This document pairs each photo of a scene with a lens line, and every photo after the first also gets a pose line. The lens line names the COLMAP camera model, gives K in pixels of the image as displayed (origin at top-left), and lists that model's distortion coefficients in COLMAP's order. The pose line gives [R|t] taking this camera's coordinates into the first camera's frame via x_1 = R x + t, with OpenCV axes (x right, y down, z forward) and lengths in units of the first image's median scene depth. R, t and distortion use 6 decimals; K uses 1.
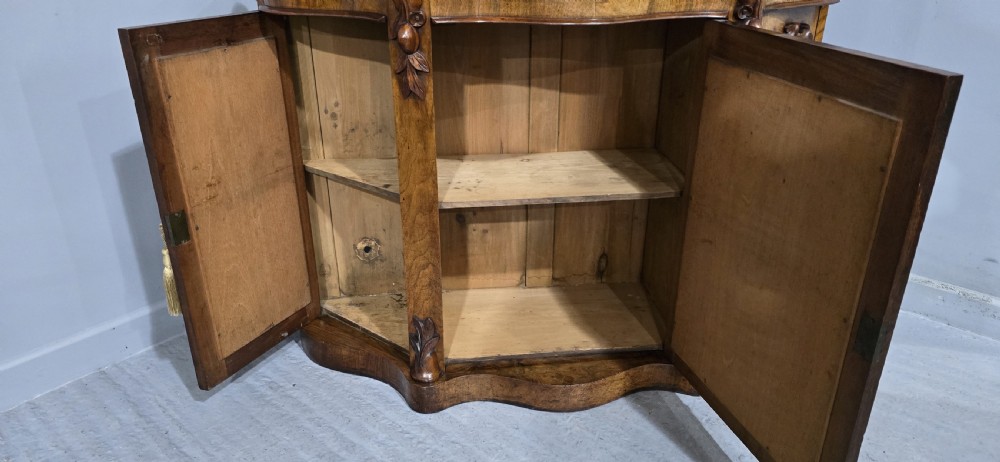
lens RADIAL K [[667.2, 0, 491.4], [0, 667.2, 234.2], [0, 0, 1]] dist [0.071896, -0.068811]
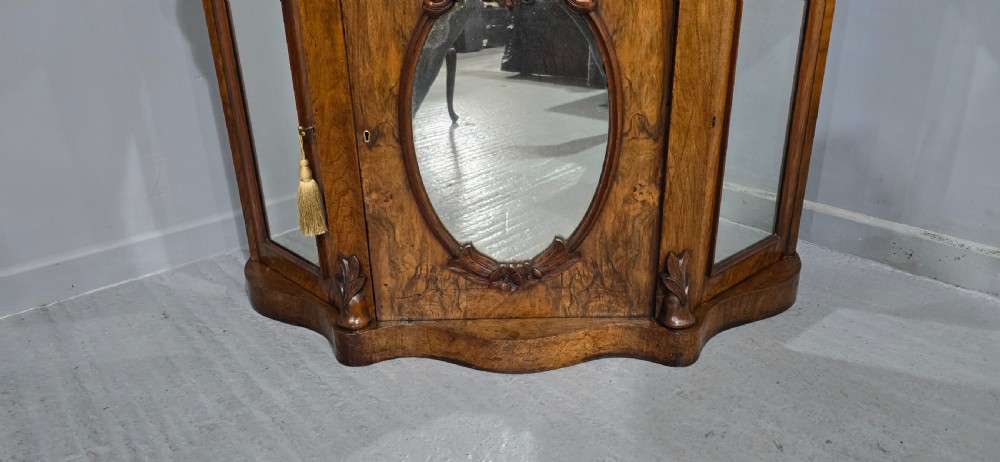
lens RADIAL K [[667.2, 0, 494.6], [0, 667.2, 238.3], [0, 0, 1]] dist [0.071896, -0.068811]
pose [[0.989748, 0.032757, -0.139020, 0.212457], [-0.036344, 0.999067, -0.023346, 0.118981], [0.138126, 0.028159, 0.990014, 0.158561]]
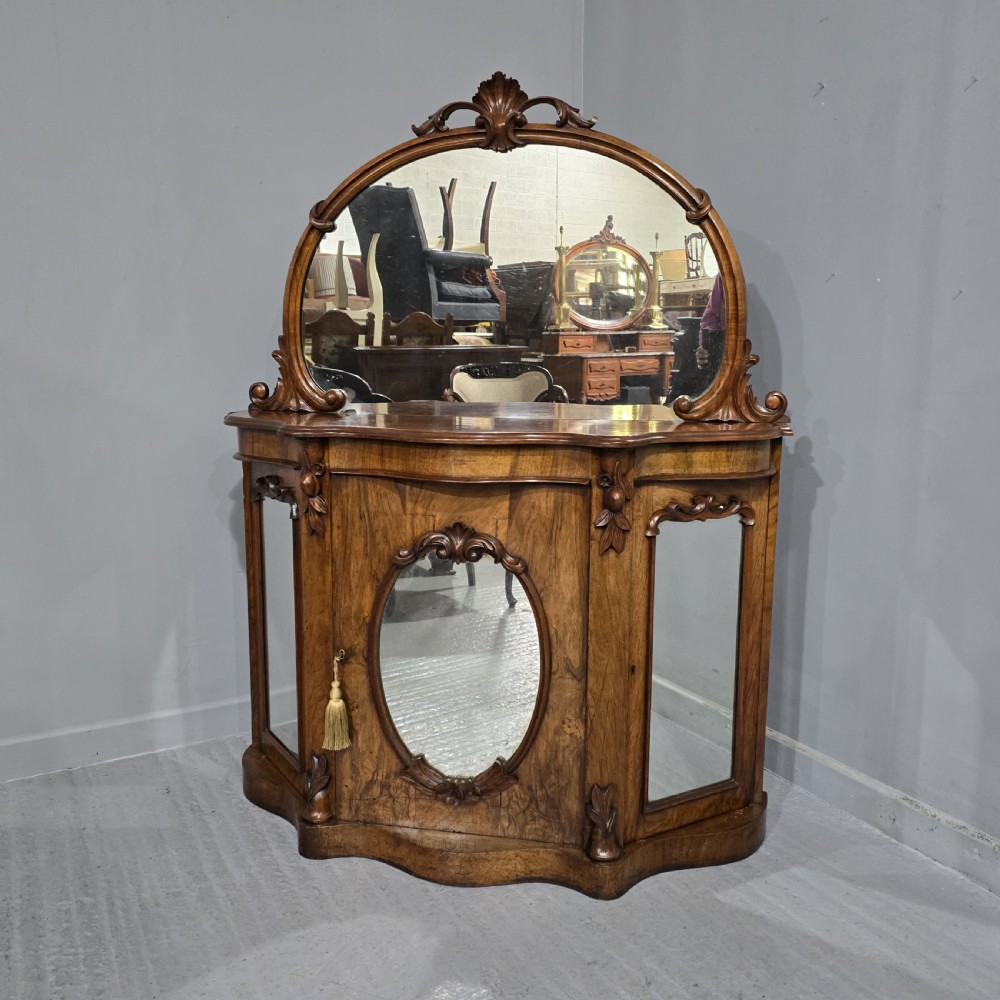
lens RADIAL K [[908.0, 0, 511.7], [0, 908.0, 509.4], [0, 0, 1]] dist [0.039241, 0.000000]
pose [[0.947439, 0.065032, -0.313259, 0.581750], [-0.145797, 0.959309, -0.241806, 0.064466], [0.284787, 0.274768, 0.918367, -0.272917]]
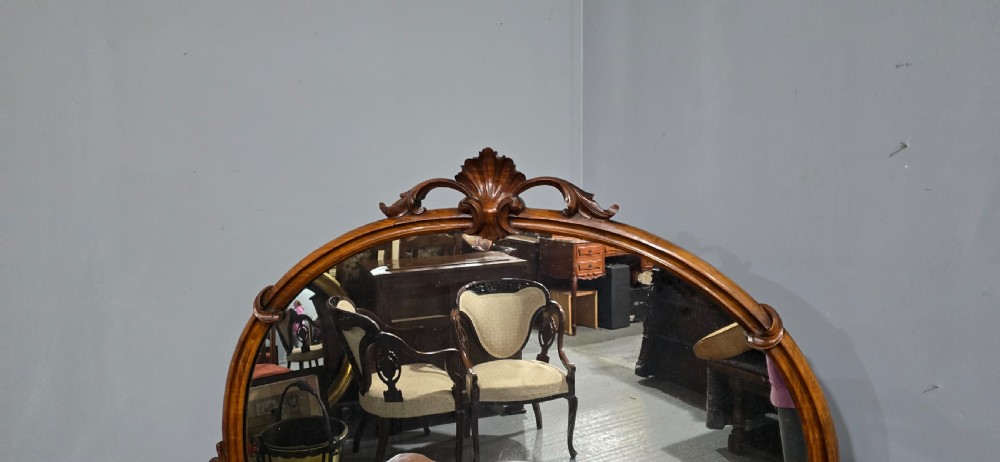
lens RADIAL K [[667.2, 0, 493.5], [0, 667.2, 226.8], [0, 0, 1]] dist [0.071896, -0.068811]
pose [[0.937015, 0.020360, -0.348694, 0.368757], [-0.148189, 0.927173, -0.344079, -0.541623], [0.316294, 0.374080, 0.871792, 0.163240]]
